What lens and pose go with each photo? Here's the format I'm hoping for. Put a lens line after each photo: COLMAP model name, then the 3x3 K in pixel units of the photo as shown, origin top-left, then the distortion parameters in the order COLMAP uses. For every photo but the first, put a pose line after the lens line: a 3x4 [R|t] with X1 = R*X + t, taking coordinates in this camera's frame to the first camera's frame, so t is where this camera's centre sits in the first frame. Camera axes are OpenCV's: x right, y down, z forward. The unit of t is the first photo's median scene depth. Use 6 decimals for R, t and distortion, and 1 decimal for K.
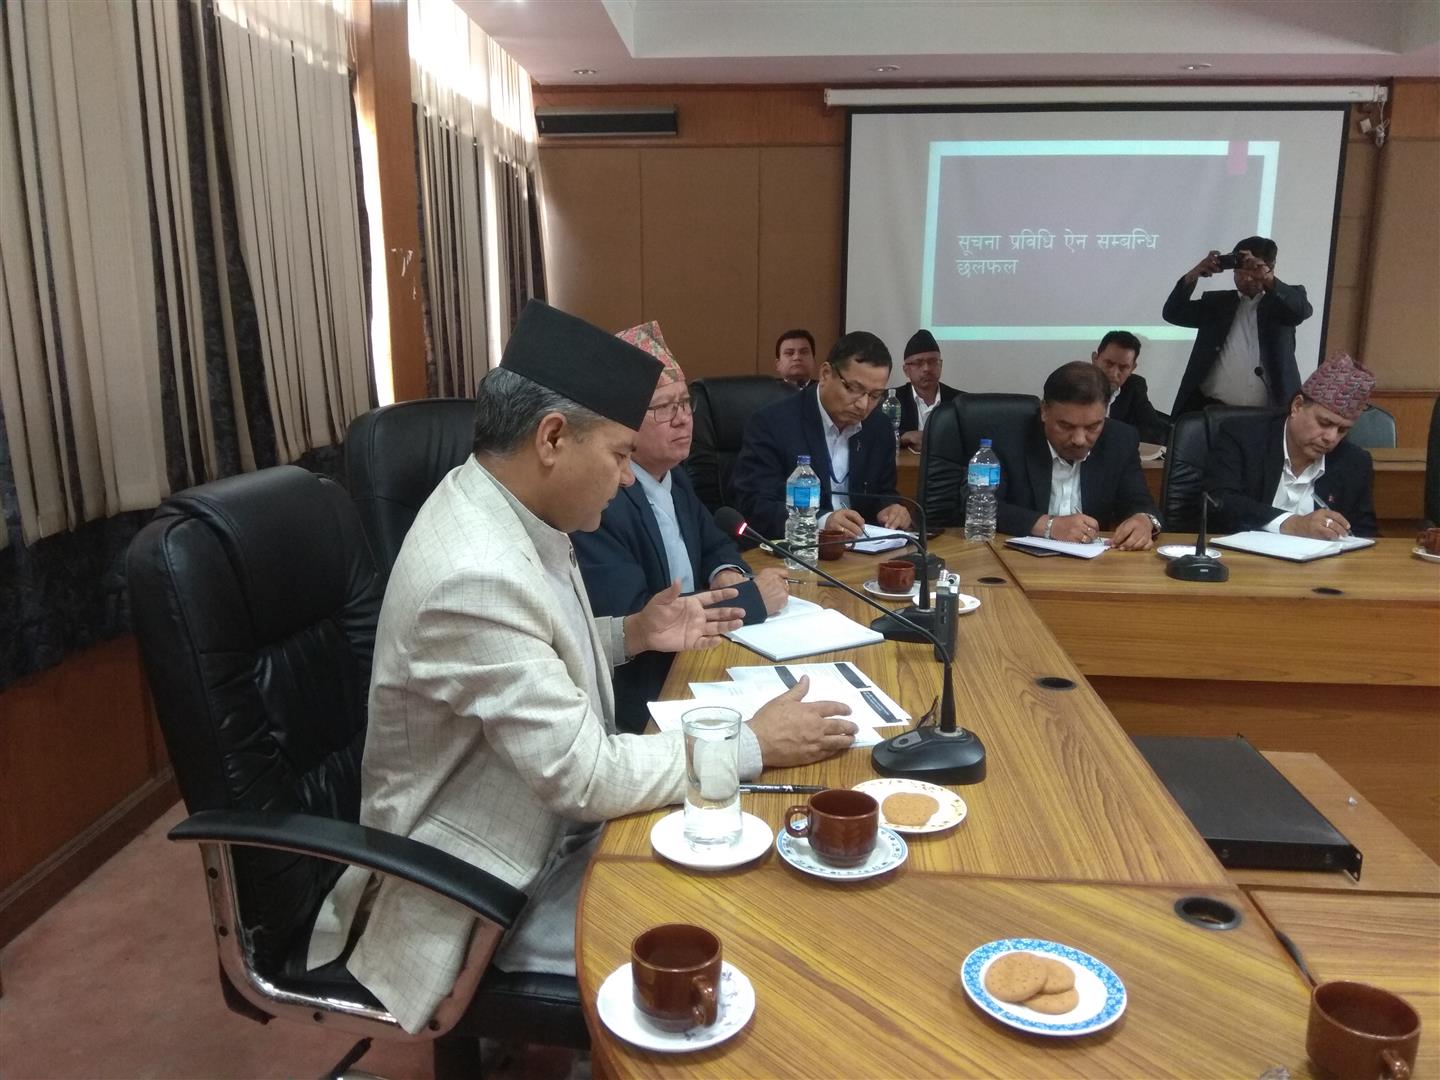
lens RADIAL K [[1078.4, 0, 720.0], [0, 1078.4, 540.0], [0, 0, 1]] dist [0.120651, -0.205244]
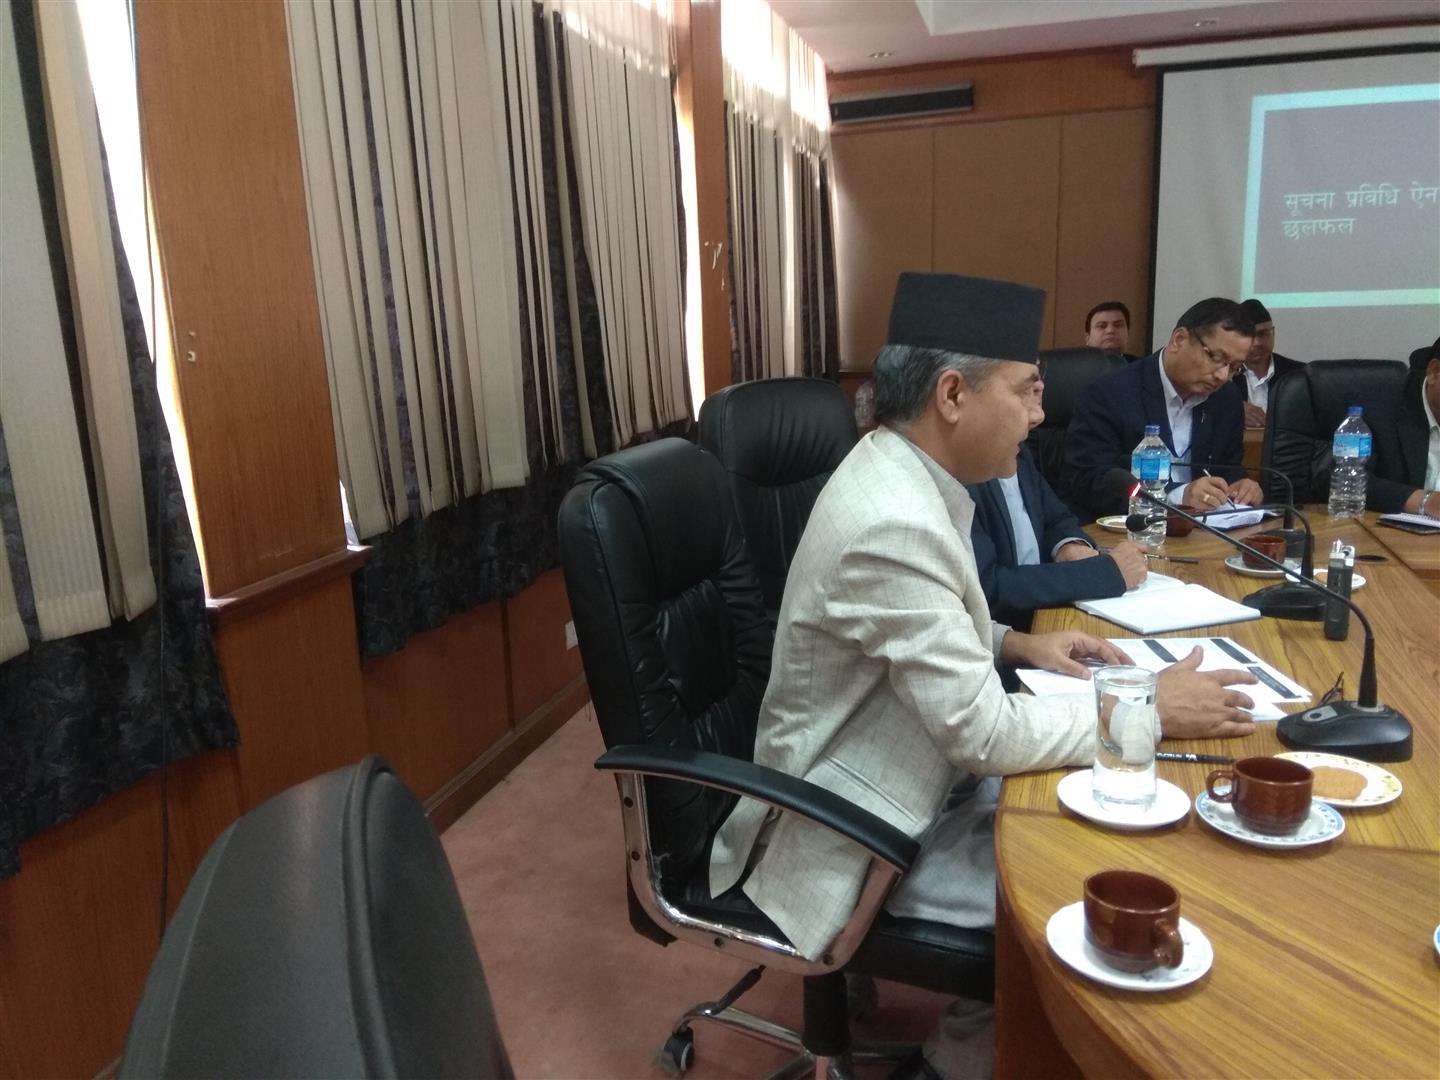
lens RADIAL K [[1083.1, 0, 727.7], [0, 1083.1, 544.2], [0, 0, 1]] dist [0.102587, -0.162448]
pose [[0.974124, 0.008426, -0.225859, -0.089357], [-0.005899, 0.999912, 0.011860, 0.022393], [0.225939, -0.010221, 0.974088, -0.034030]]
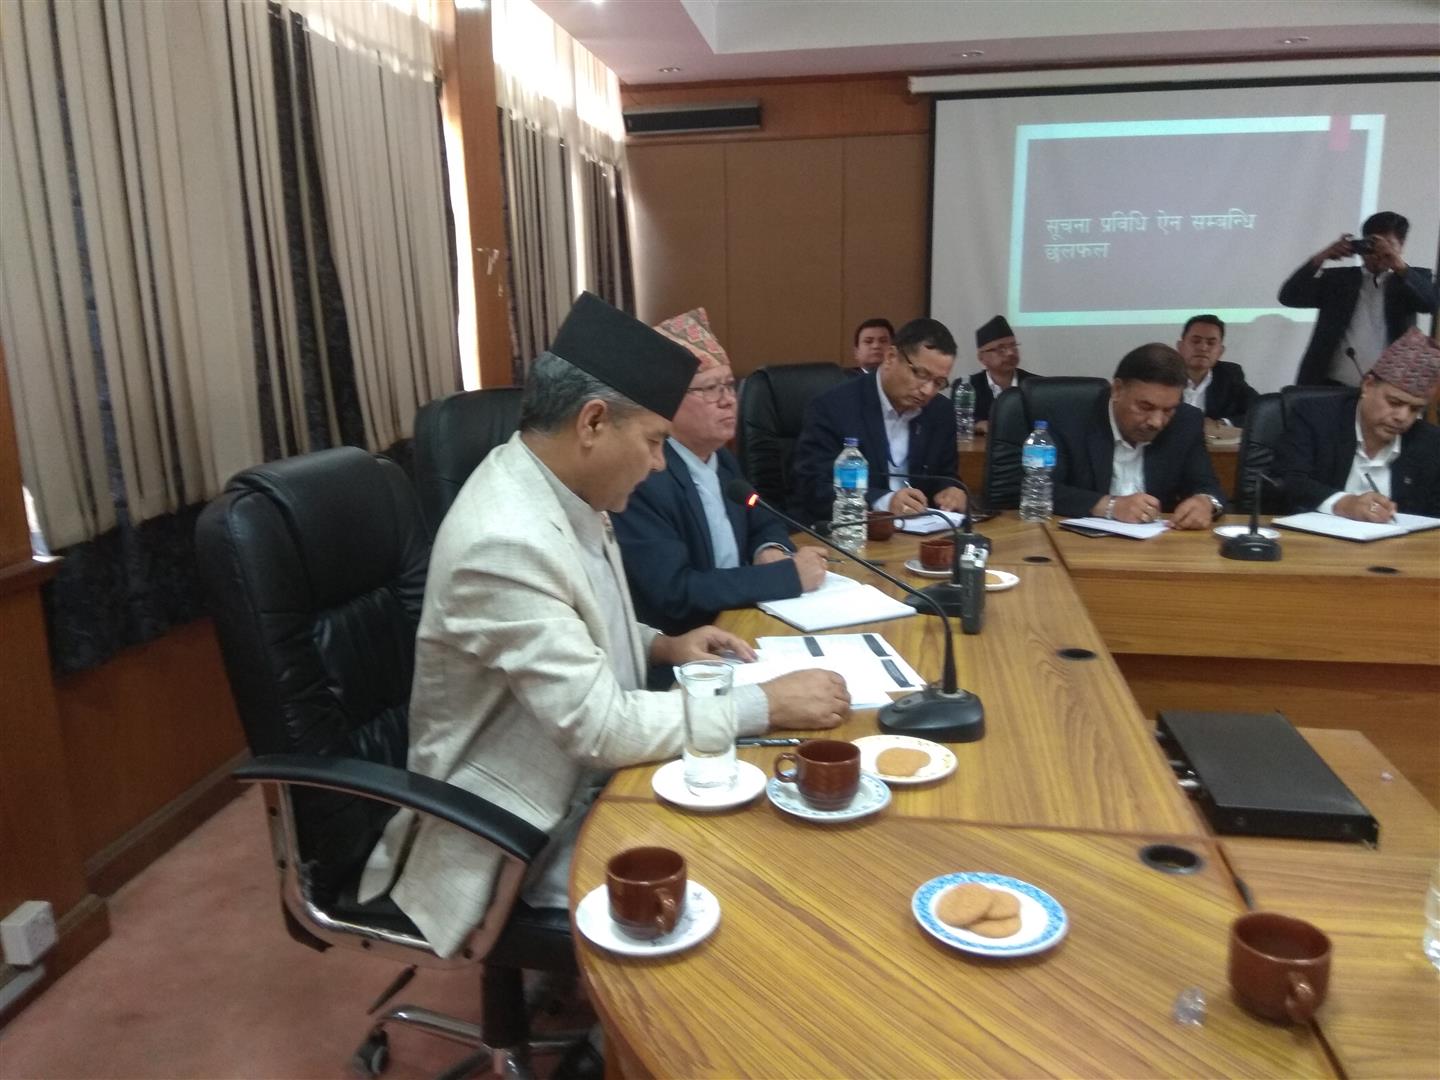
lens RADIAL K [[1083.1, 0, 727.7], [0, 1083.1, 544.2], [0, 0, 1]] dist [0.102587, -0.162448]
pose [[0.995834, -0.000367, -0.091184, 0.072872], [0.001055, 0.999971, 0.007498, 0.019545], [0.091178, -0.007563, 0.995806, -0.047598]]
